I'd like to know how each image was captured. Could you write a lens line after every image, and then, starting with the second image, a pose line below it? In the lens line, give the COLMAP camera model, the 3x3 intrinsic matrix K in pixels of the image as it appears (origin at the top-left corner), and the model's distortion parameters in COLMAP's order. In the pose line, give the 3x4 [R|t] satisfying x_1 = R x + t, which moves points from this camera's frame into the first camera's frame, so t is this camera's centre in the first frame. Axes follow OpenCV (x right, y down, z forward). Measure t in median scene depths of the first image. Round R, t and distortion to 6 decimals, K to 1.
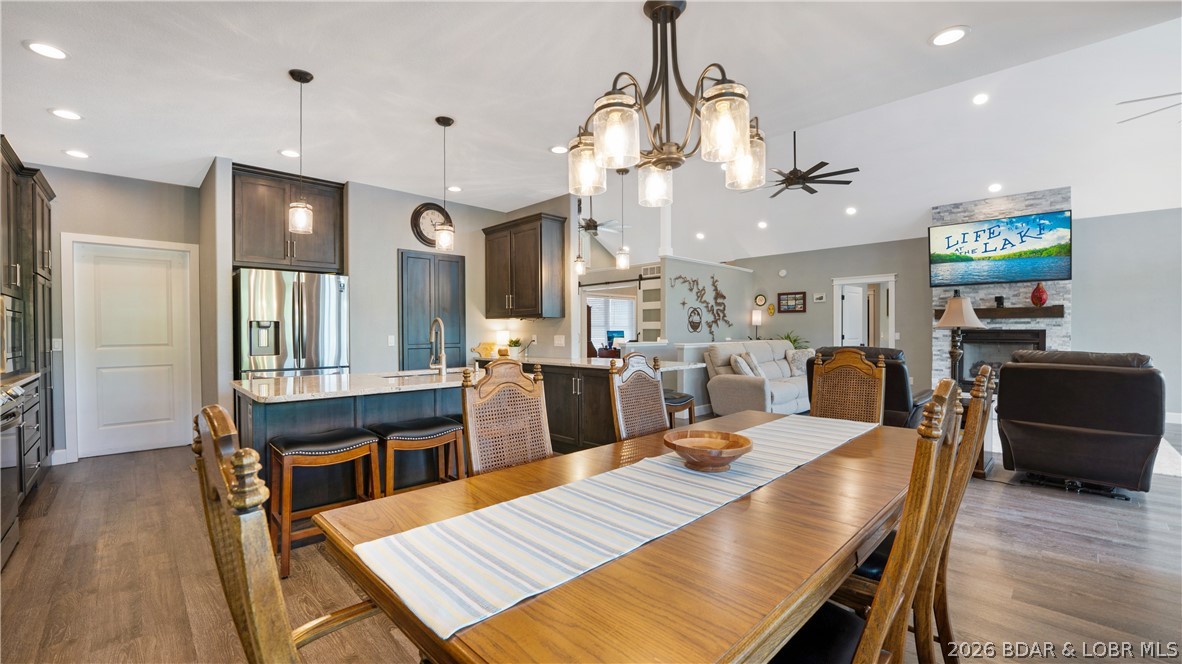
lens RADIAL K [[489.3, 0, 572.8], [0, 489.3, 336.7], [0, 0, 1]] dist [-0.012734, 0.001108]
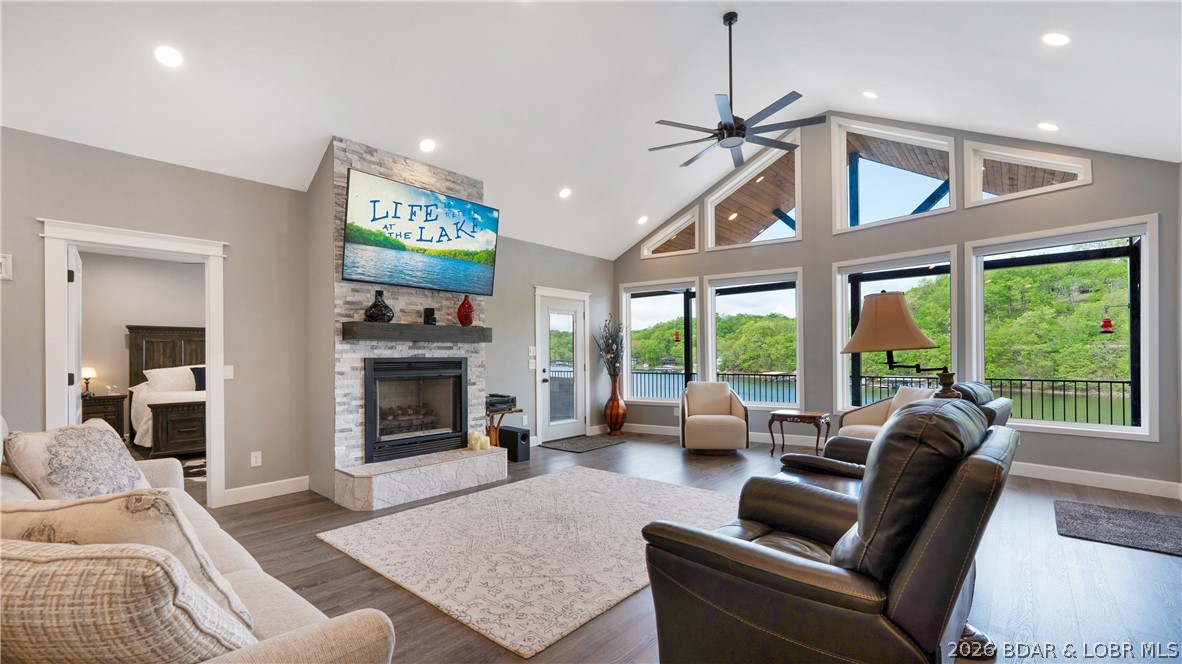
lens RADIAL K [[489.3, 0, 585.0], [0, 489.3, 361.4], [0, 0, 1]] dist [-0.012734, 0.001108]
pose [[-0.070473, -0.012922, 0.997430, 0.207574], [0.026247, 0.999546, 0.014804, -0.017116], [-0.997168, 0.027223, -0.070102, 0.994289]]
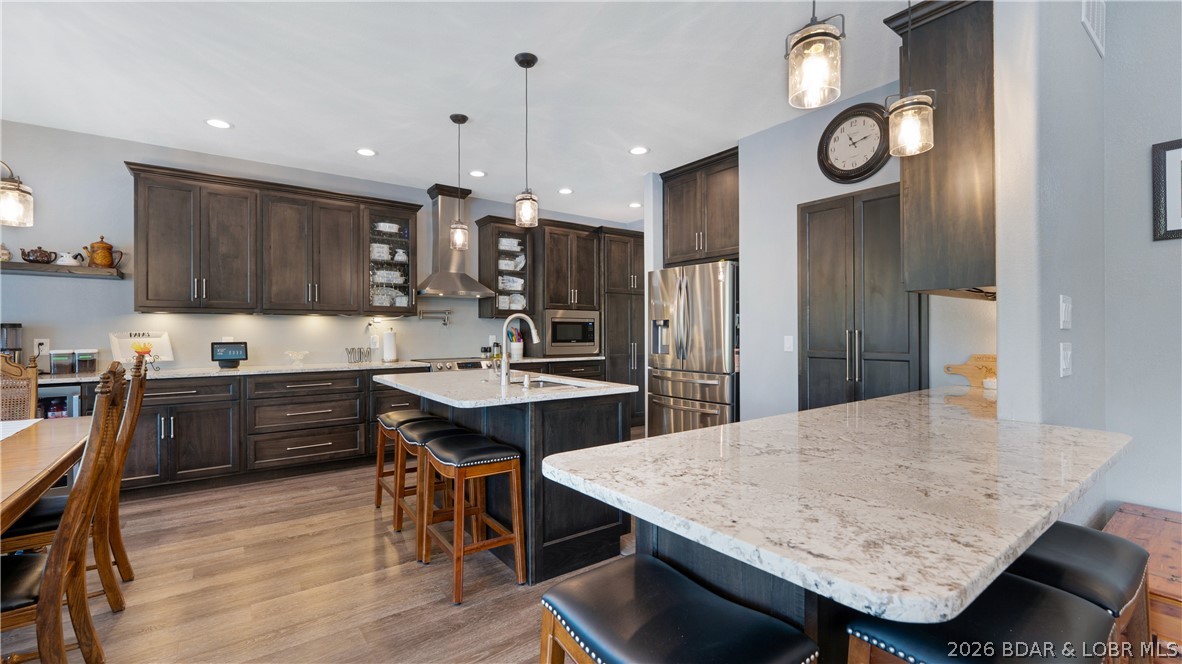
lens RADIAL K [[489.3, 0, 589.2], [0, 489.3, 331.7], [0, 0, 1]] dist [-0.012734, 0.001108]
pose [[-0.112300, 0.002274, -0.993672, 0.310425], [-0.011389, 0.999929, 0.003575, -0.007163], [0.993609, 0.011719, -0.112266, 0.750098]]
